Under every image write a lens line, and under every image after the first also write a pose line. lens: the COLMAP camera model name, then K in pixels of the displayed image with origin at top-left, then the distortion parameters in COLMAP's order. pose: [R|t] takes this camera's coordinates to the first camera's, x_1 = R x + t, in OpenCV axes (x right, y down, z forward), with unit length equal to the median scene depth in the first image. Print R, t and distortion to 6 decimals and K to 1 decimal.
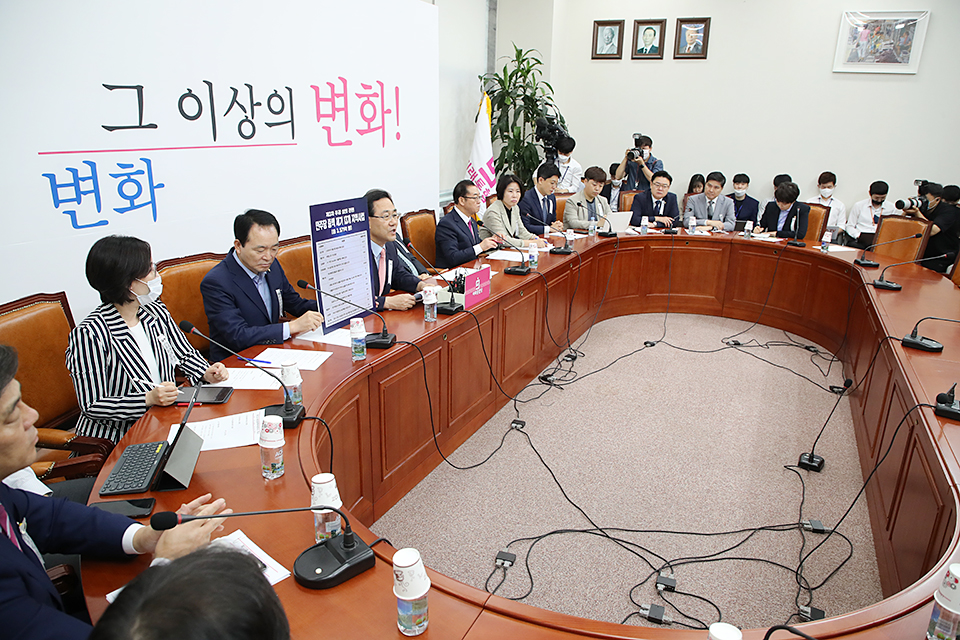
lens RADIAL K [[658.4, 0, 480.0], [0, 658.4, 320.0], [0, 0, 1]] dist [-0.079822, 0.038550]
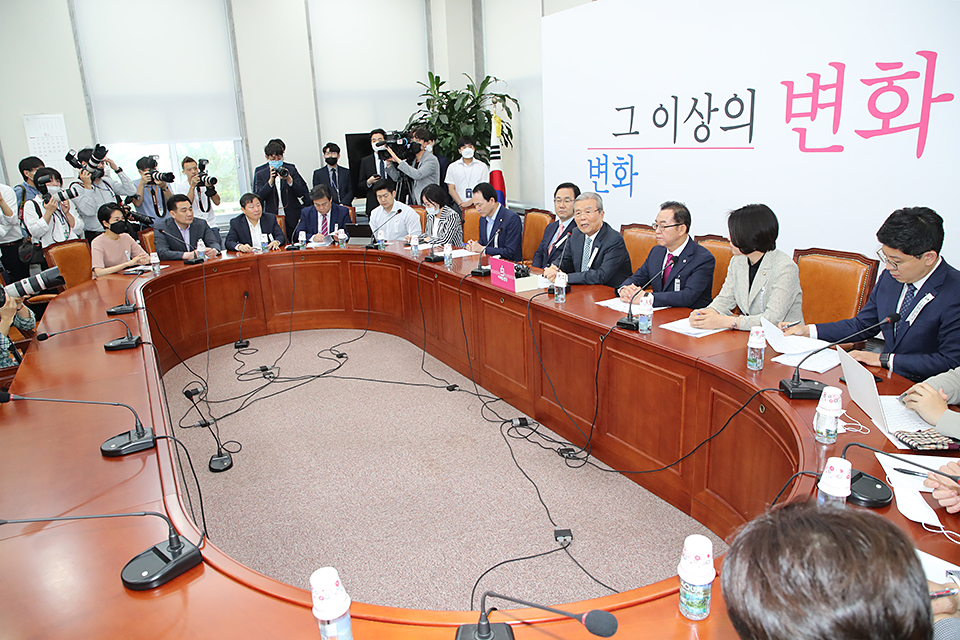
lens RADIAL K [[658.4, 0, 480.0], [0, 658.4, 320.0], [0, 0, 1]] dist [-0.079822, 0.038550]
pose [[-0.590987, 0.222586, -0.775365, 0.941518], [-0.197063, 0.892221, 0.406335, -0.450603], [0.782241, 0.392934, -0.483427, 1.594221]]
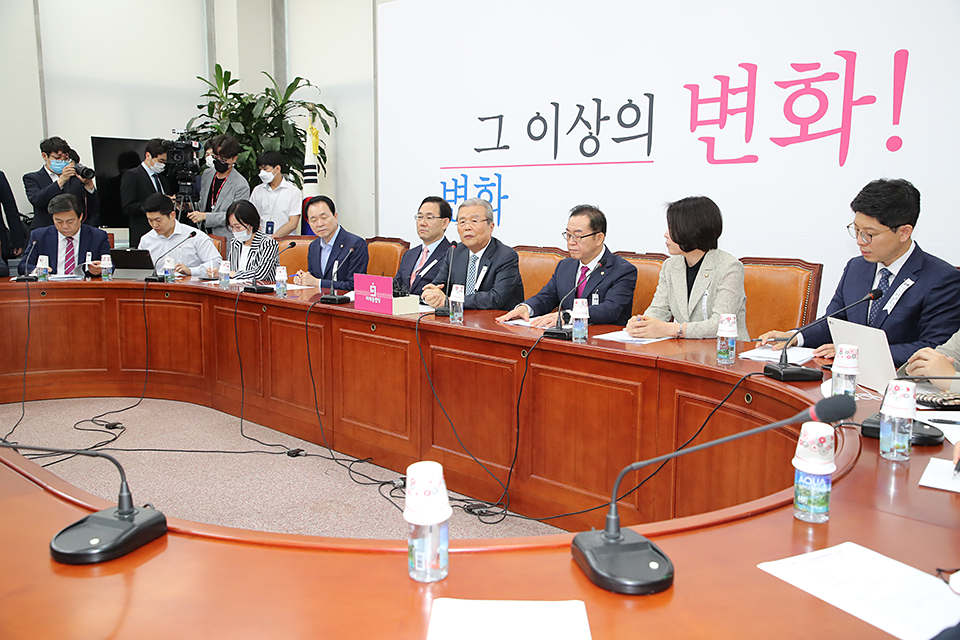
lens RADIAL K [[883.0, 0, 480.0], [0, 883.0, 320.0], [0, 0, 1]] dist [0.002901, 0.107706]
pose [[-0.341514, 0.105823, -0.933900, 1.073517], [-0.280658, 0.936824, 0.208787, -0.327538], [0.896994, 0.333411, -0.290239, 1.530750]]
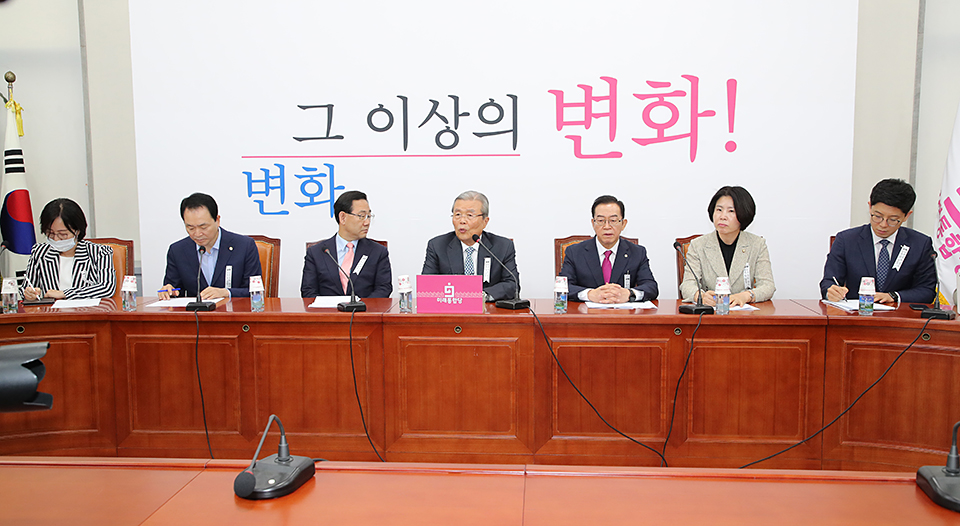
lens RADIAL K [[831.6, 0, 480.0], [0, 831.6, 263.0], [0, 0, 1]] dist [0.011523, 0.008967]
pose [[0.361302, 0.070810, -0.929756, 1.009207], [-0.254527, 0.966735, -0.025283, -0.105289], [0.897038, 0.245783, 0.367307, 0.722840]]
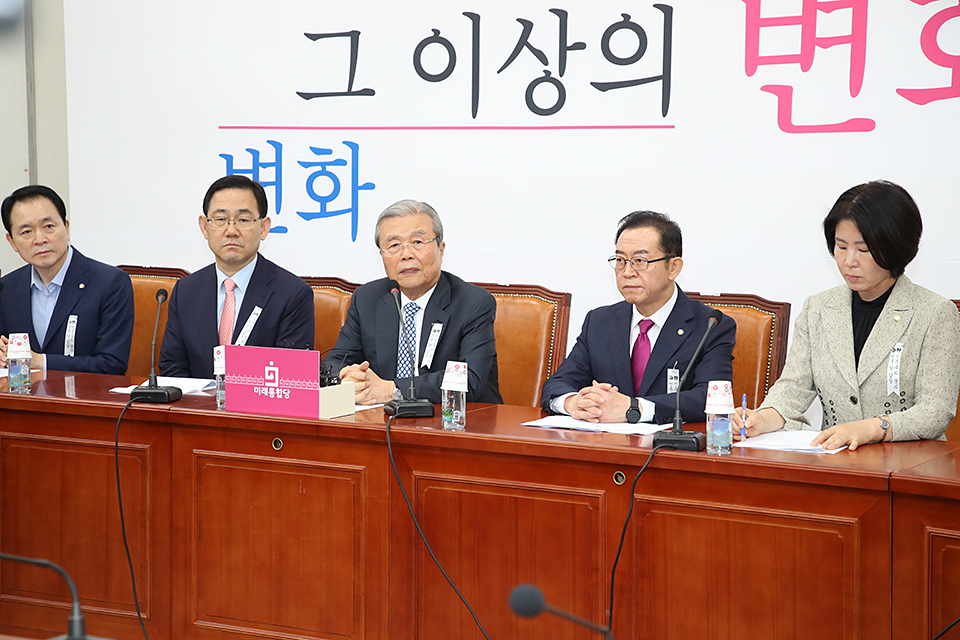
lens RADIAL K [[1901.1, 0, 480.0], [0, 1901.1, 320.0], [0, 0, 1]] dist [0.385907, 0.036994]
pose [[-0.079988, 0.066807, -0.994555, 1.360916], [-0.290752, 0.952799, 0.087386, -0.282405], [0.953449, 0.296159, -0.056788, 1.268808]]
